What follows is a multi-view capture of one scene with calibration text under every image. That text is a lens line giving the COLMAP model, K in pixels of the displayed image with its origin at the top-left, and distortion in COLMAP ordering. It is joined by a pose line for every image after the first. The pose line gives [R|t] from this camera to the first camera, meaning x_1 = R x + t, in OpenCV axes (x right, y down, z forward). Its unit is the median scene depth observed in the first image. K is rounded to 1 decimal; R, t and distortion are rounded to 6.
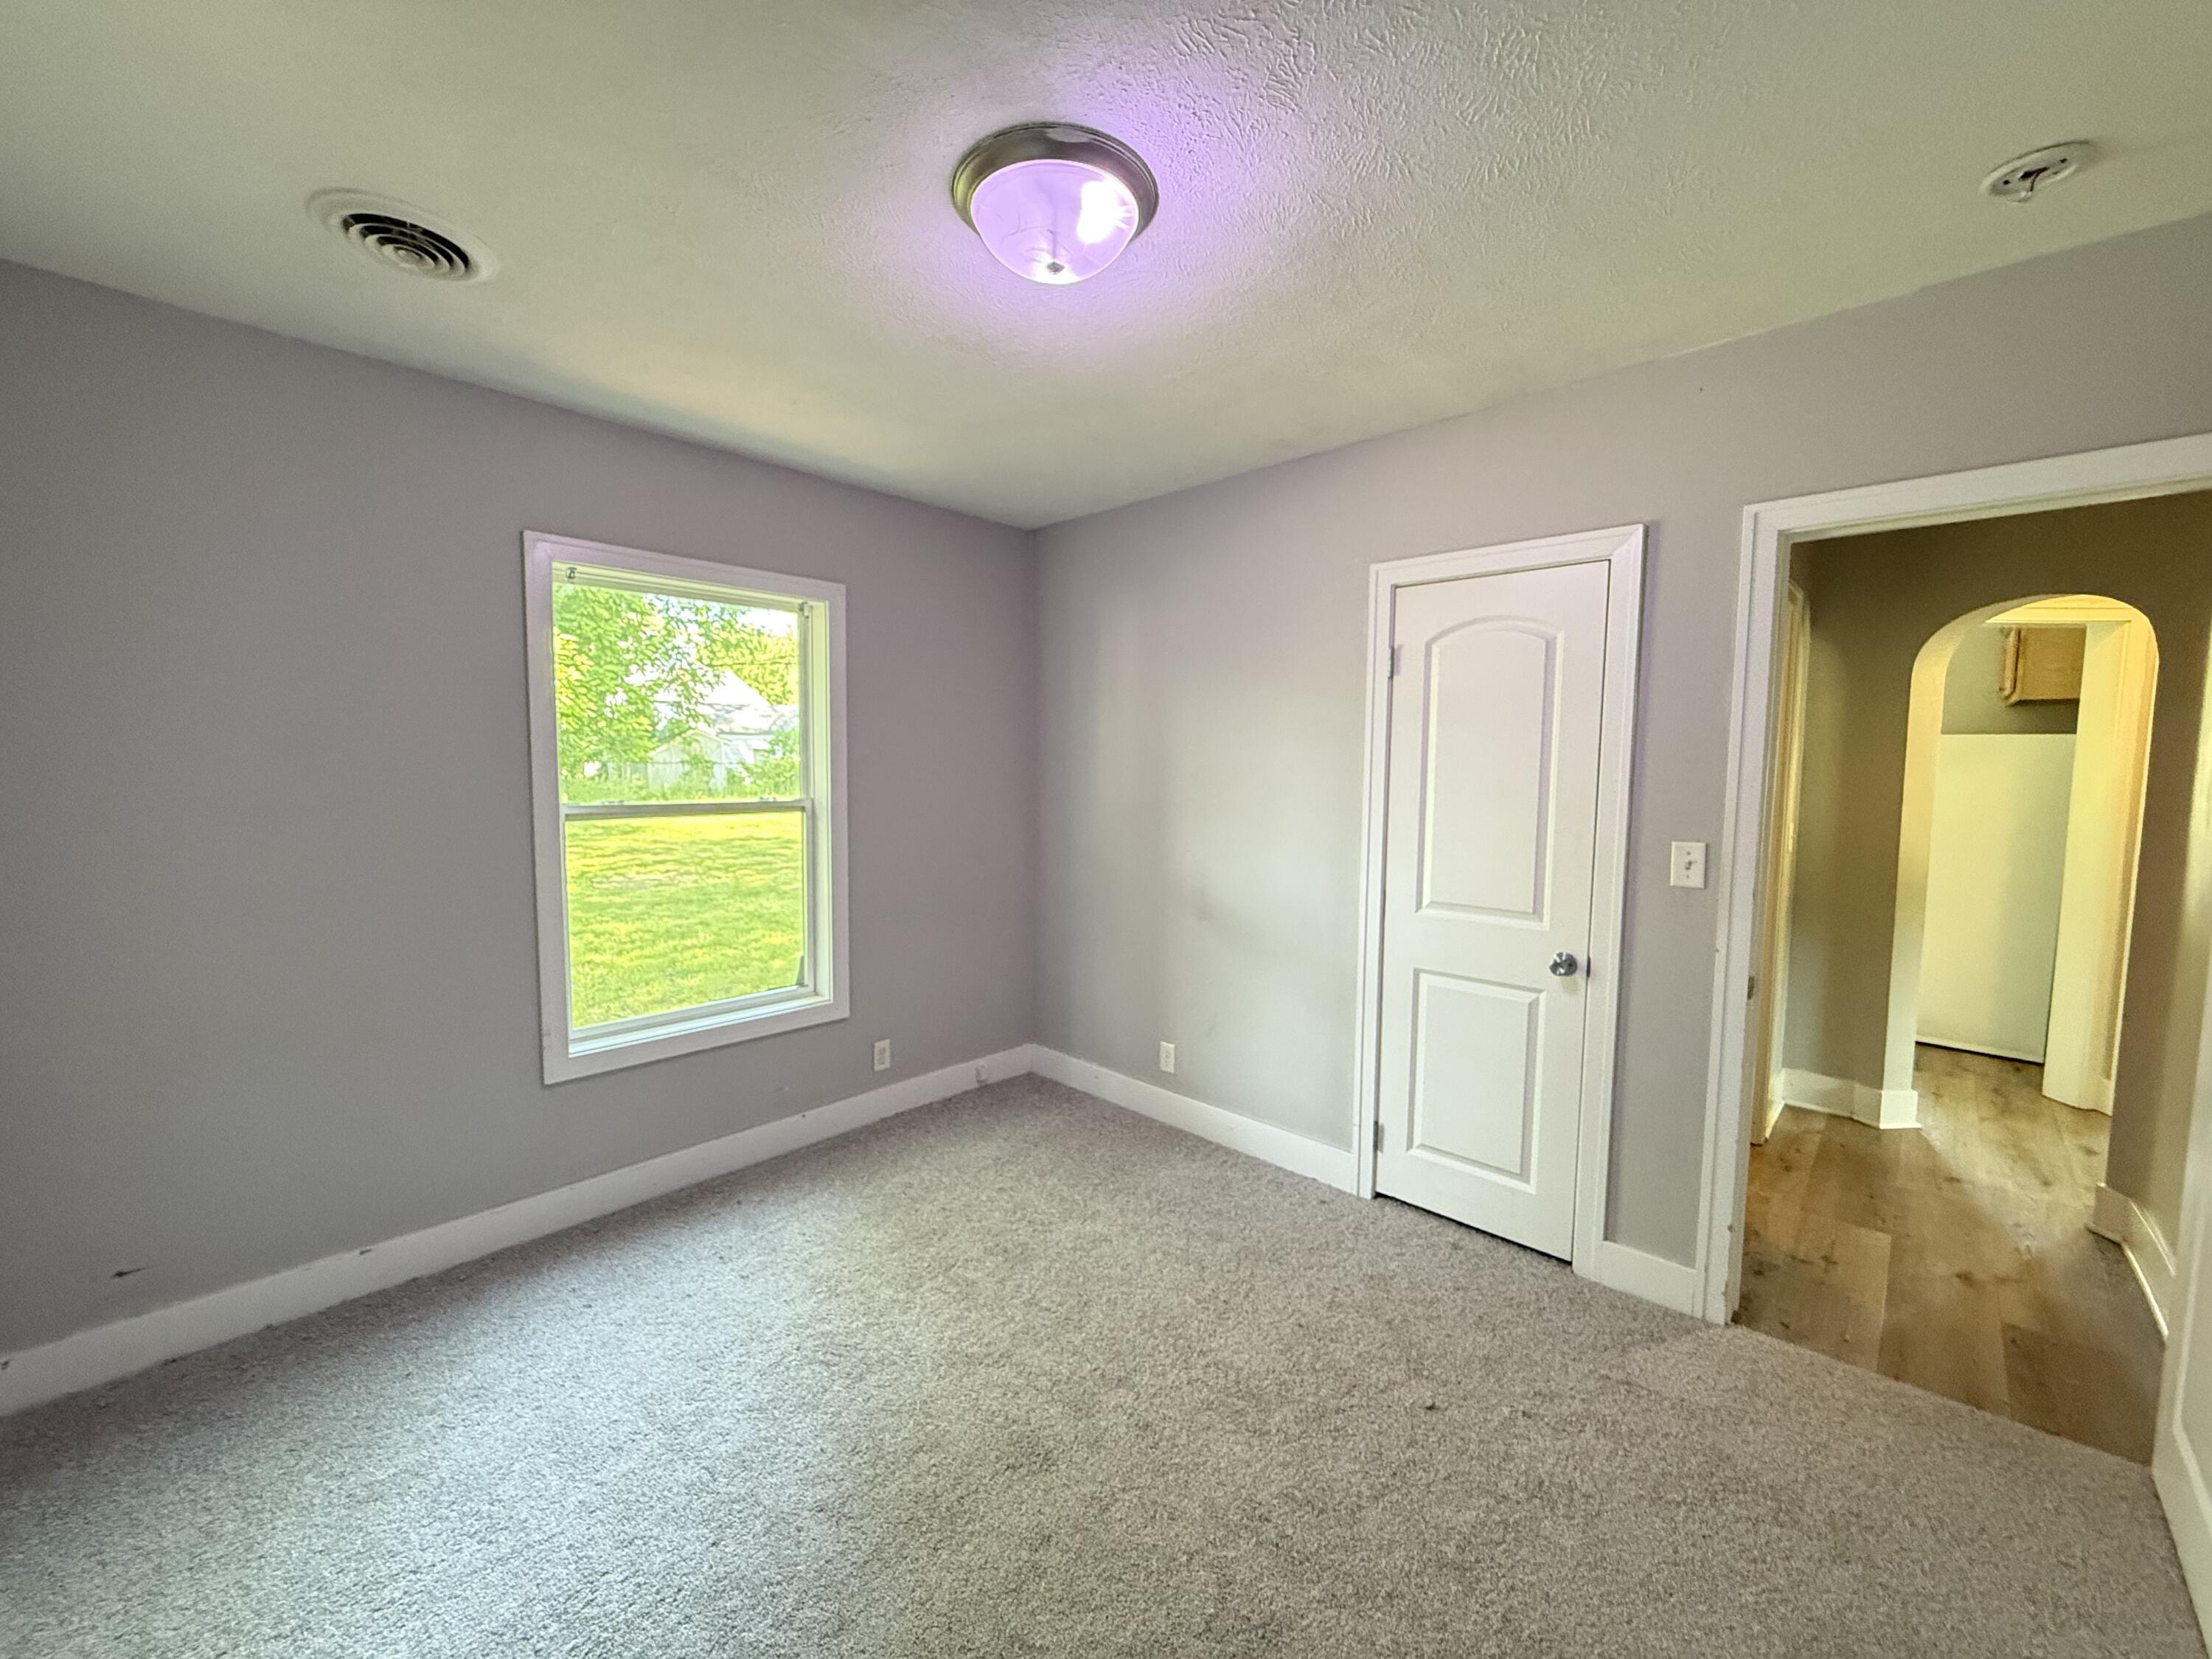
lens RADIAL K [[883.5, 0, 1115.6], [0, 883.5, 841.4], [0, 0, 1]] dist [0.001548, 0.000441]
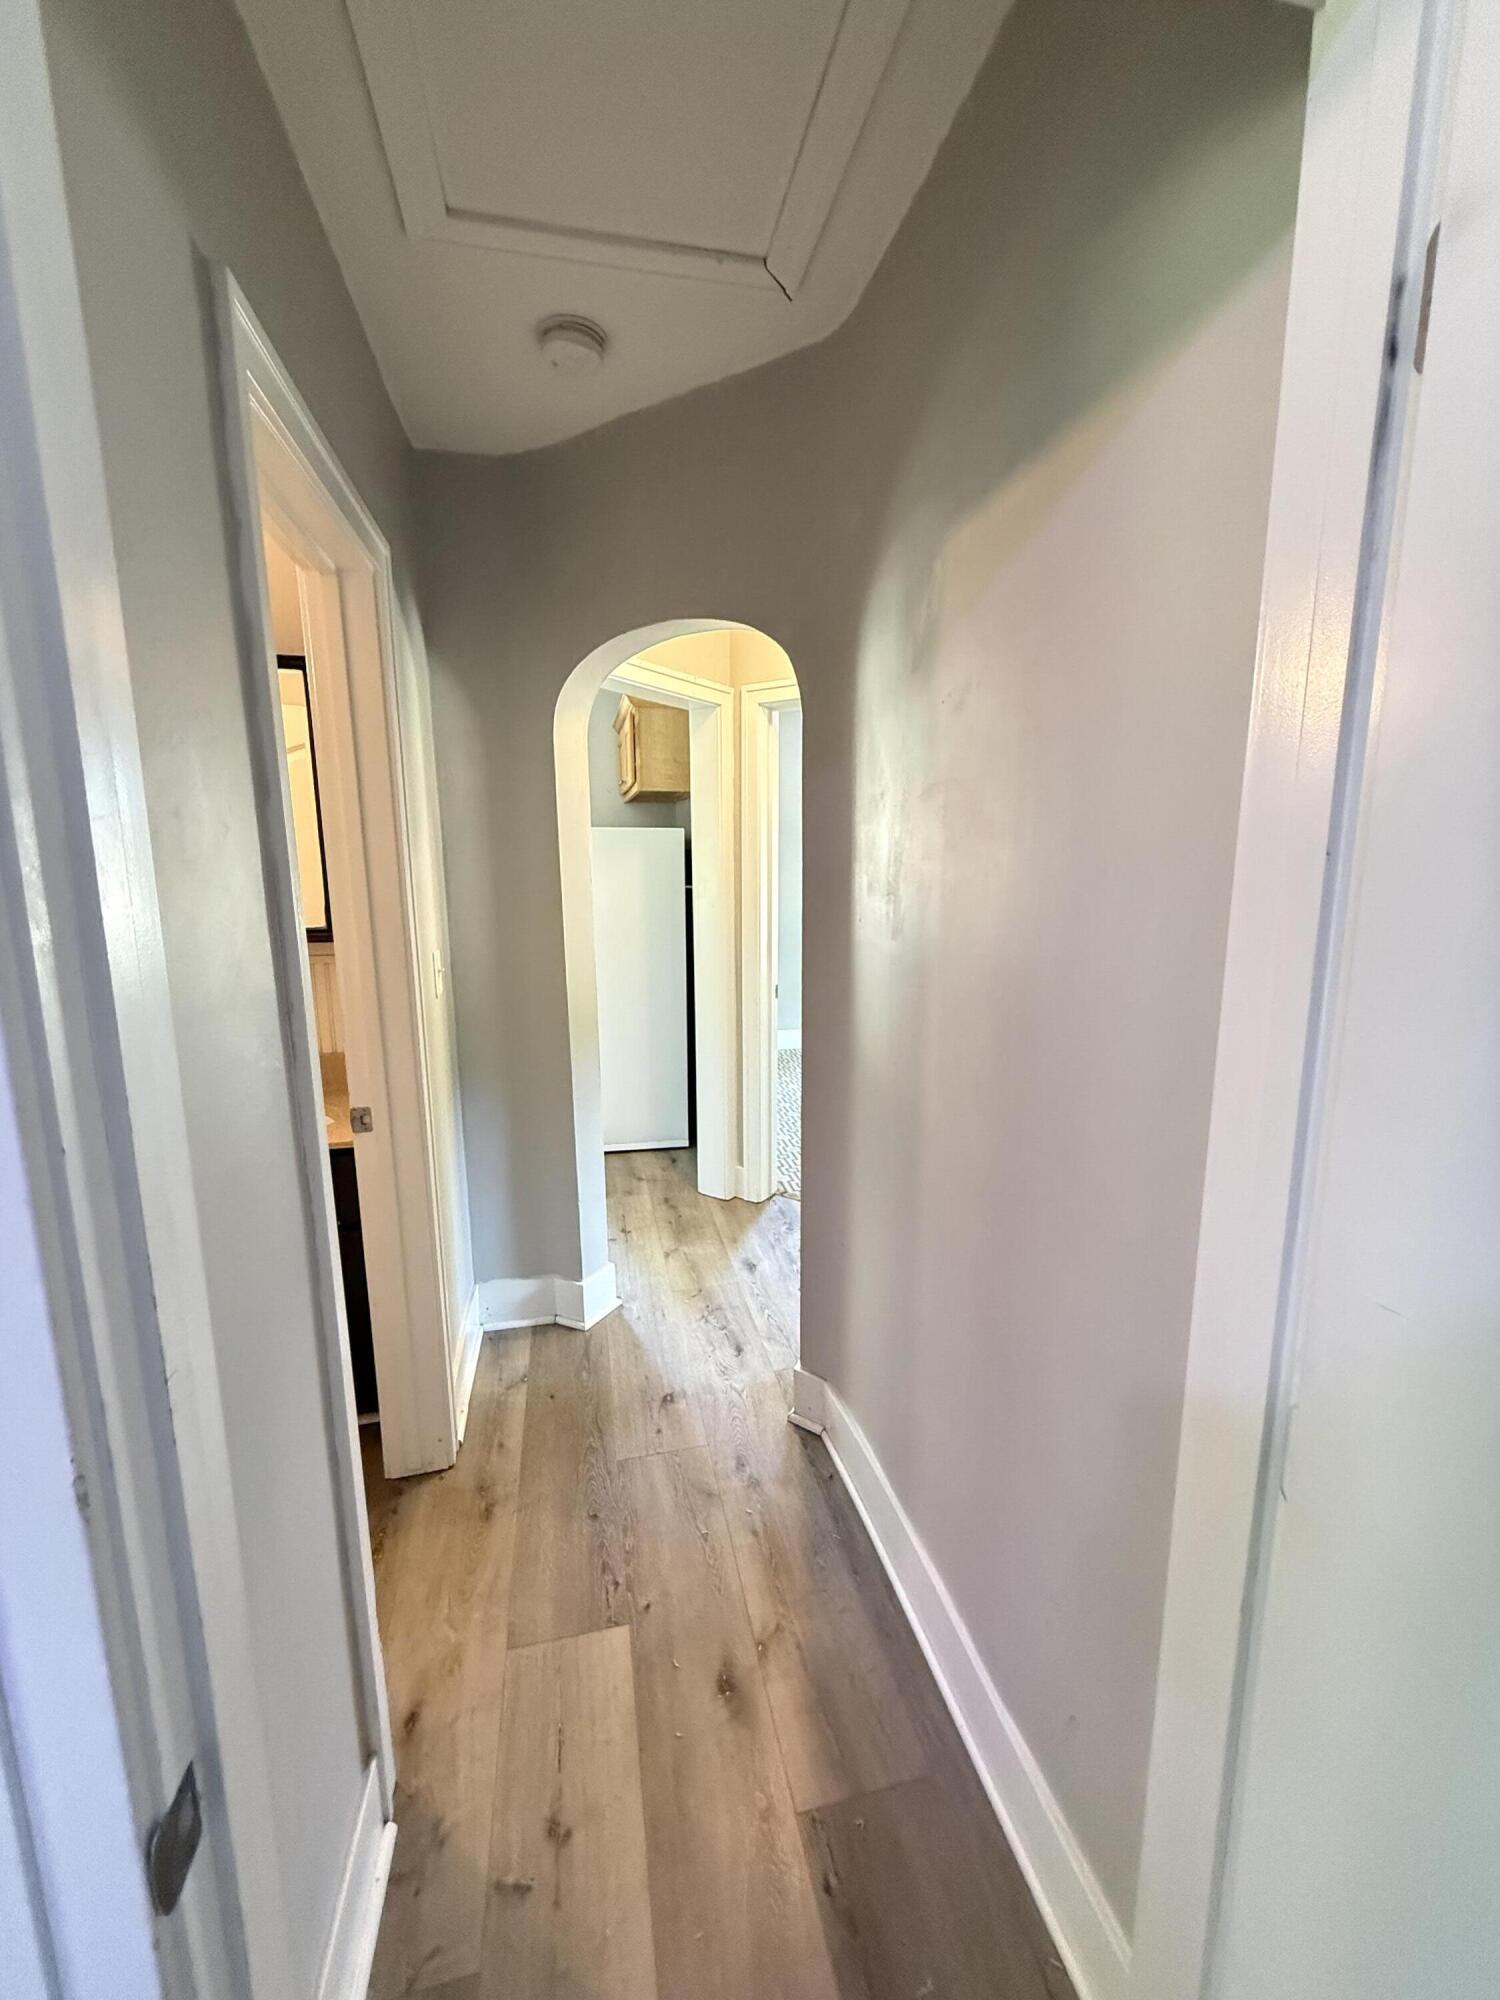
lens RADIAL K [[798.8, 0, 753.8], [0, 798.8, 1004.1], [0, 0, 1]] dist [0.001548, 0.000441]
pose [[0.565368, -0.148013, 0.811450, 0.440188], [0.079617, 0.988967, 0.124921, -0.037264], [-0.820988, -0.006021, 0.570914, 0.502195]]
